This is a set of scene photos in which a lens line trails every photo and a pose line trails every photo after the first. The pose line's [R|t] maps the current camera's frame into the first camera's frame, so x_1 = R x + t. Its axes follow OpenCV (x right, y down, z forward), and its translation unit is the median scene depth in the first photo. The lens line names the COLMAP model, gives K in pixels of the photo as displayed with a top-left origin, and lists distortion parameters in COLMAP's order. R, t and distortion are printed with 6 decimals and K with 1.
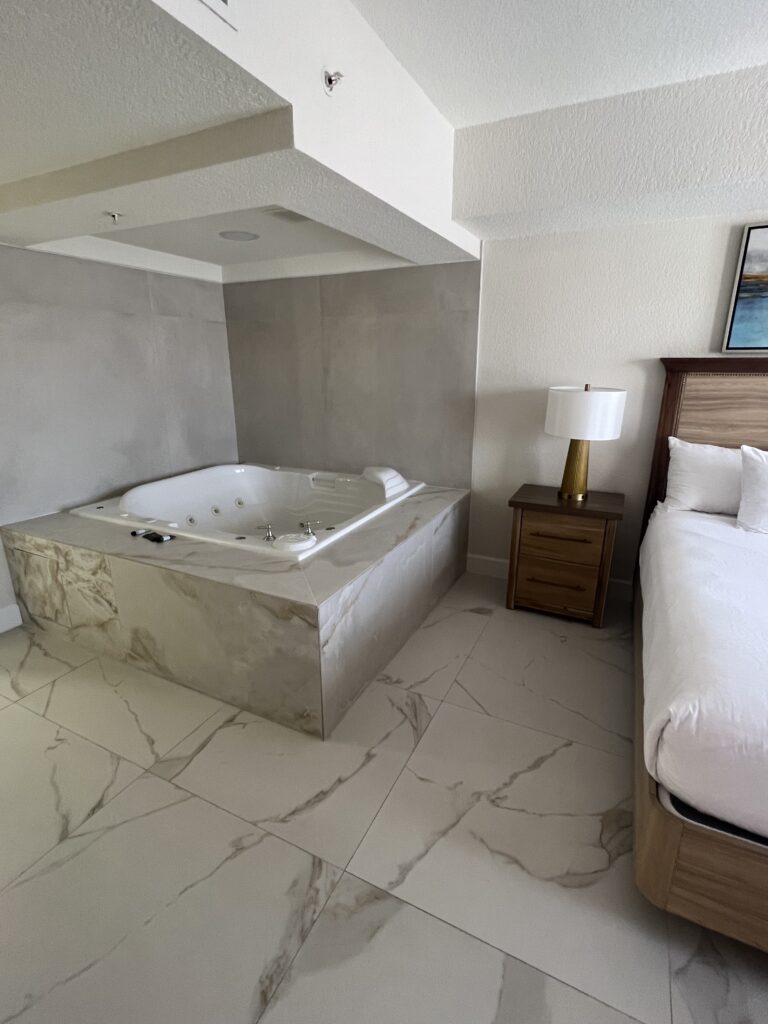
lens RADIAL K [[489.8, 0, 384.0], [0, 489.8, 512.0], [0, 0, 1]] dist [0.002232, -0.000013]
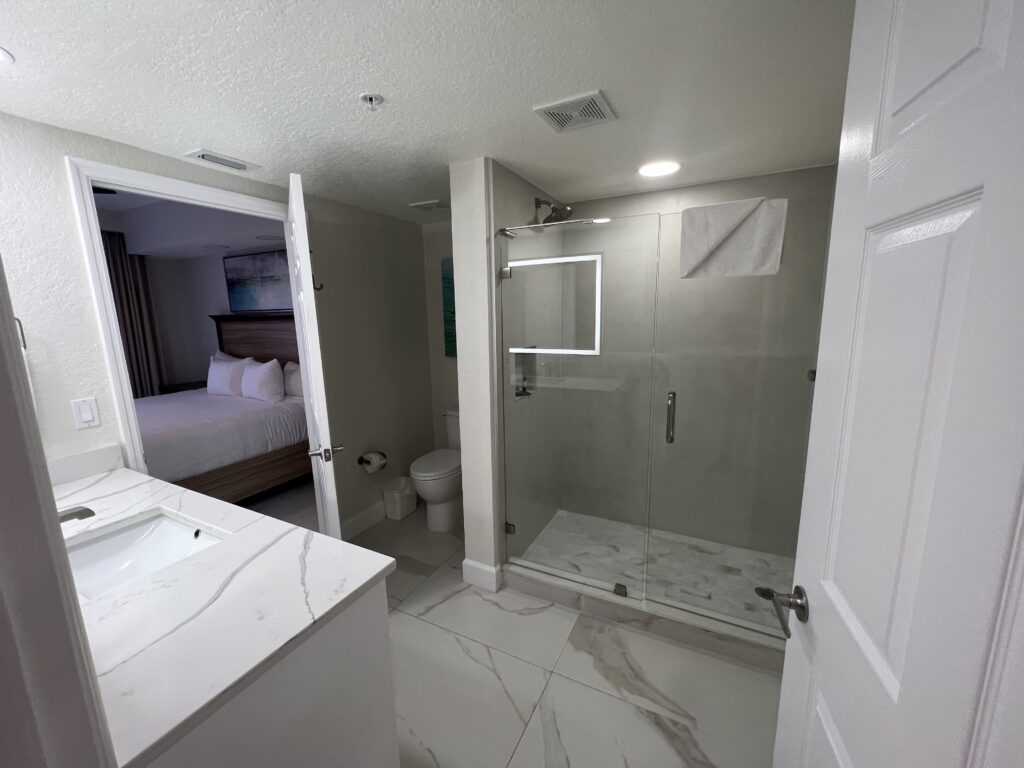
lens RADIAL K [[411.8, 0, 512.0], [0, 411.8, 384.0], [0, 0, 1]] dist [0.000199, 0.000447]
pose [[0.999594, -0.008758, -0.027122, 2.023669], [0.005262, 0.991967, -0.126387, 0.215667], [0.028011, 0.126193, 0.991610, -0.700850]]
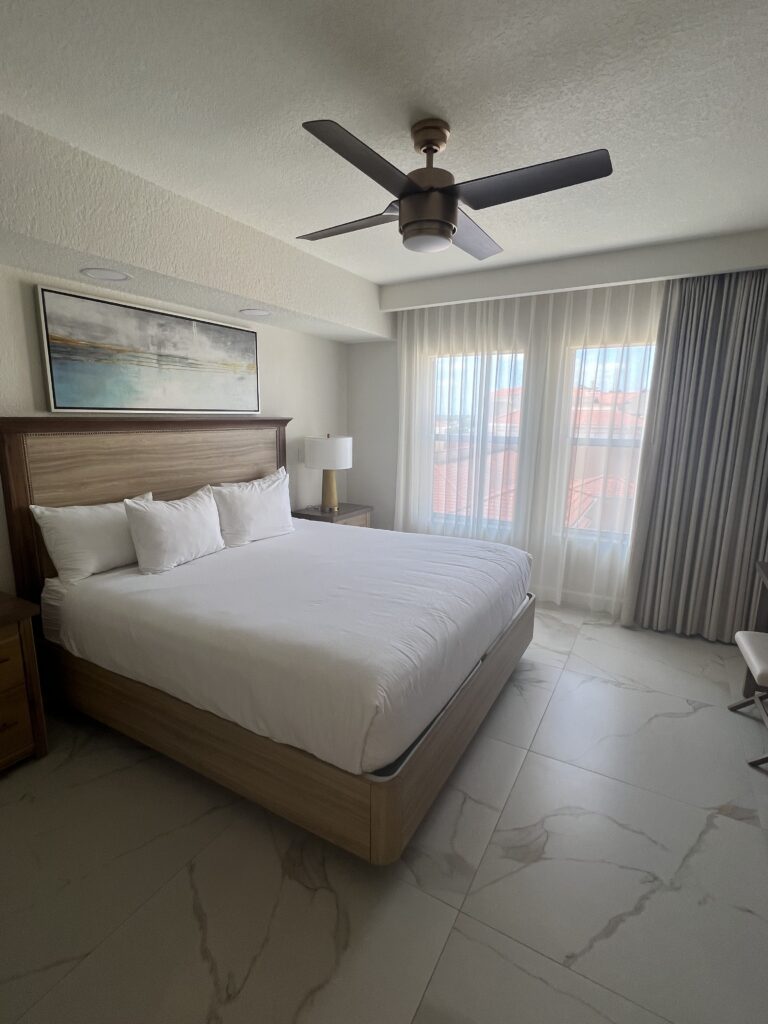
lens RADIAL K [[489.8, 0, 384.0], [0, 489.8, 512.0], [0, 0, 1]] dist [0.002232, -0.000013]
pose [[0.063096, -0.191014, 0.979557, -0.252789], [0.284447, 0.944245, 0.165806, -0.121189], [-0.956613, 0.268170, 0.113911, 0.341839]]
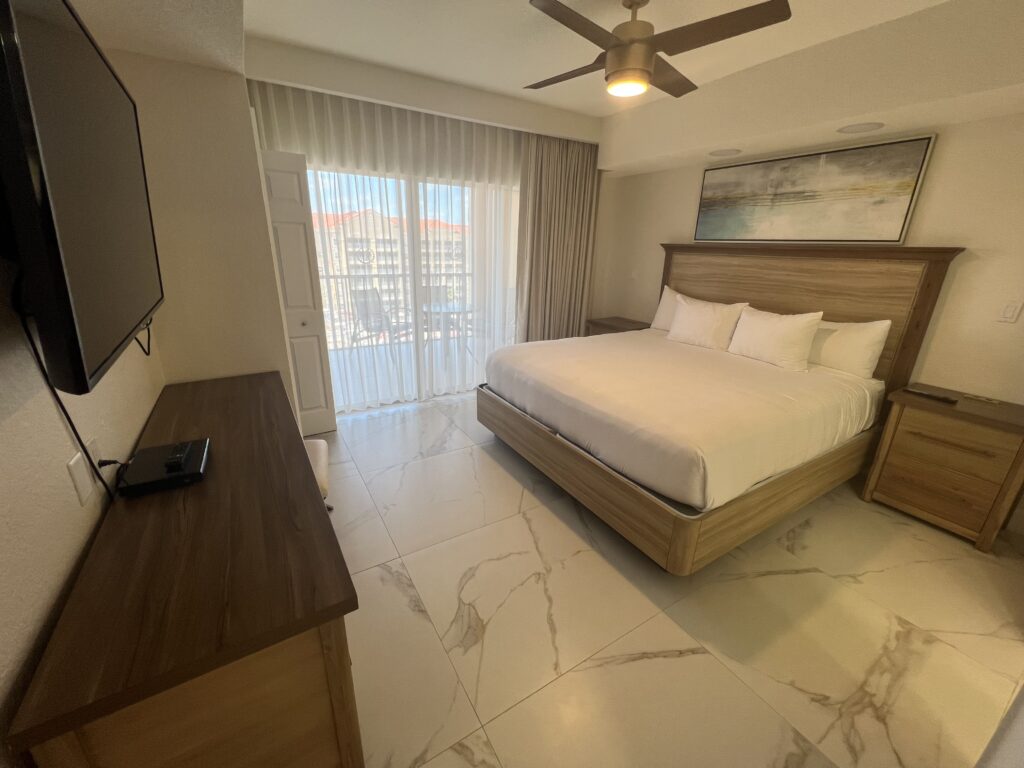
lens RADIAL K [[411.8, 0, 512.0], [0, 411.8, 384.0], [0, 0, 1]] dist [0.000199, 0.000447]
pose [[0.844633, 0.196224, -0.498088, 1.012944], [-0.185238, 0.980054, 0.071979, 0.186028], [0.502278, 0.031469, 0.864134, -0.573694]]
